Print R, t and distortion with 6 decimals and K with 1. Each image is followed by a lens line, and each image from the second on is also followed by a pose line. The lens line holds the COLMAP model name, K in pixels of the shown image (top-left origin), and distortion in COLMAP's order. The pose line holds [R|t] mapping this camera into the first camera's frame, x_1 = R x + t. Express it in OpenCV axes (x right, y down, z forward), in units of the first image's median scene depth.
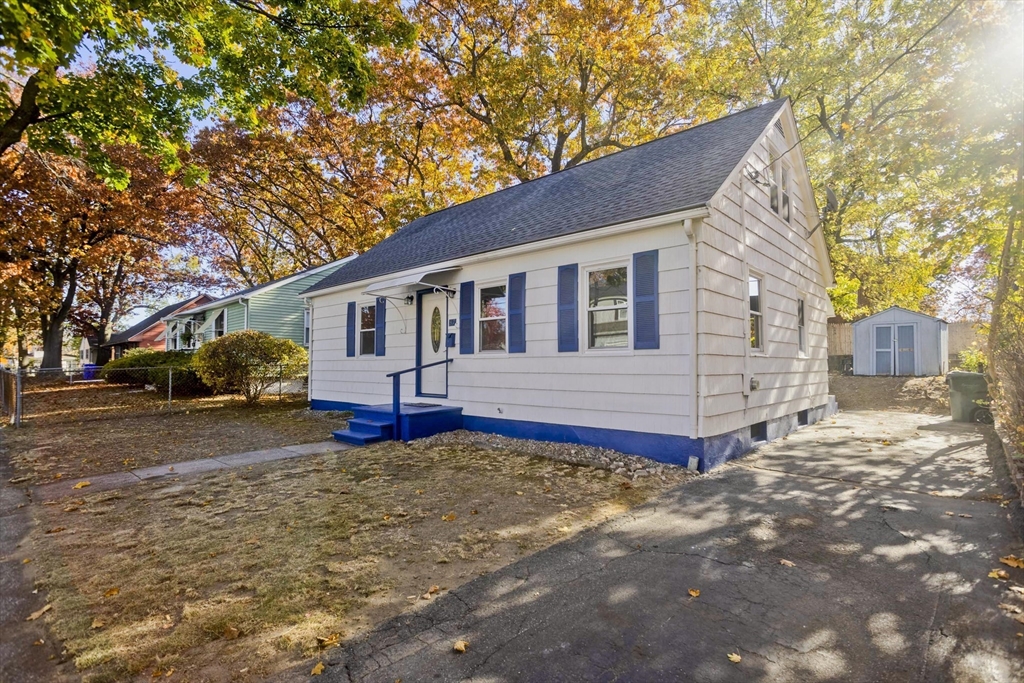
lens RADIAL K [[513.4, 0, 517.2], [0, 513.4, 339.9], [0, 0, 1]] dist [-0.046295, 0.027157]
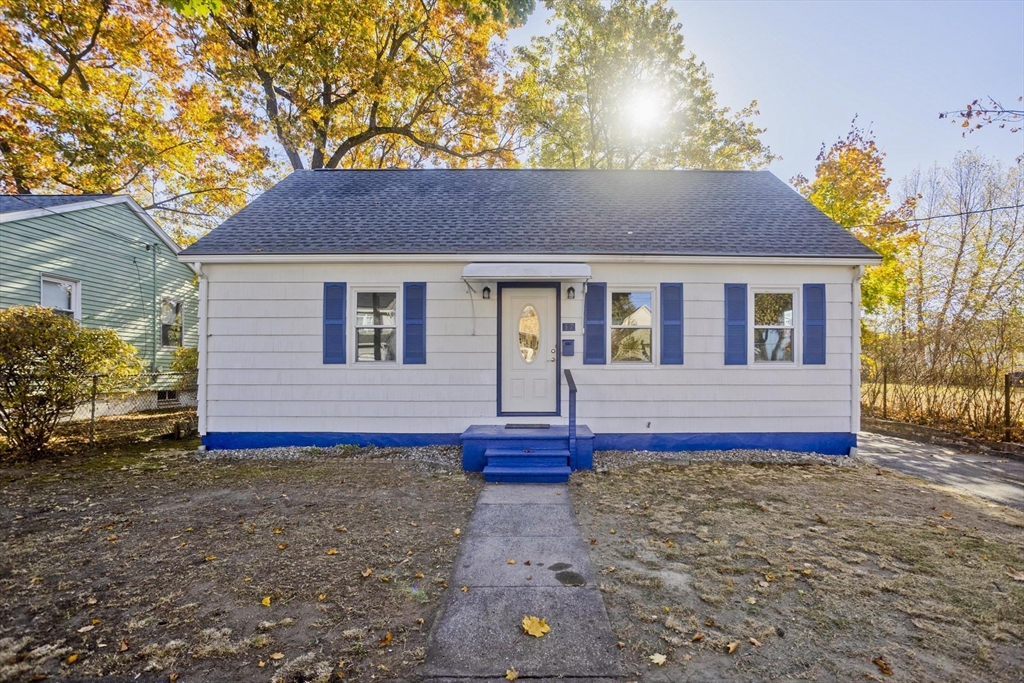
lens RADIAL K [[513.4, 0, 517.2], [0, 513.4, 339.9], [0, 0, 1]] dist [-0.046295, 0.027157]
pose [[0.734245, 0.061641, 0.676080, -0.821212], [-0.039115, 0.998056, -0.048517, 0.035210], [-0.677757, 0.009178, 0.735229, 0.456071]]
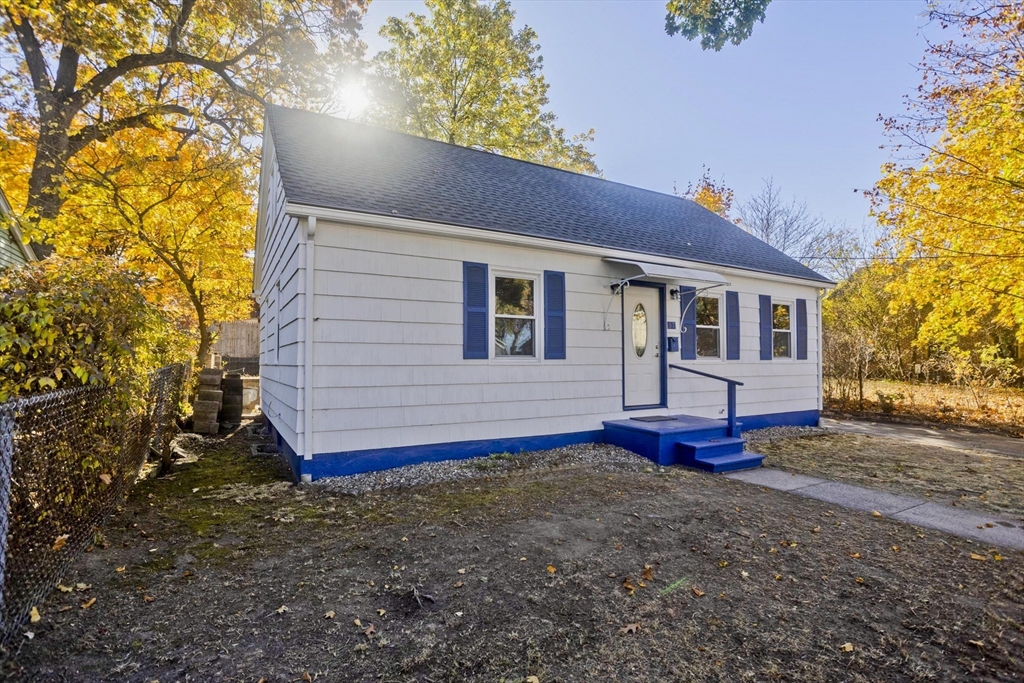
lens RADIAL K [[513.4, 0, 517.2], [0, 513.4, 339.9], [0, 0, 1]] dist [-0.046295, 0.027157]
pose [[0.280570, 0.064603, 0.957657, -1.171816], [-0.035016, 0.997757, -0.057049, 0.059818], [-0.959195, -0.017527, 0.282203, 1.074143]]
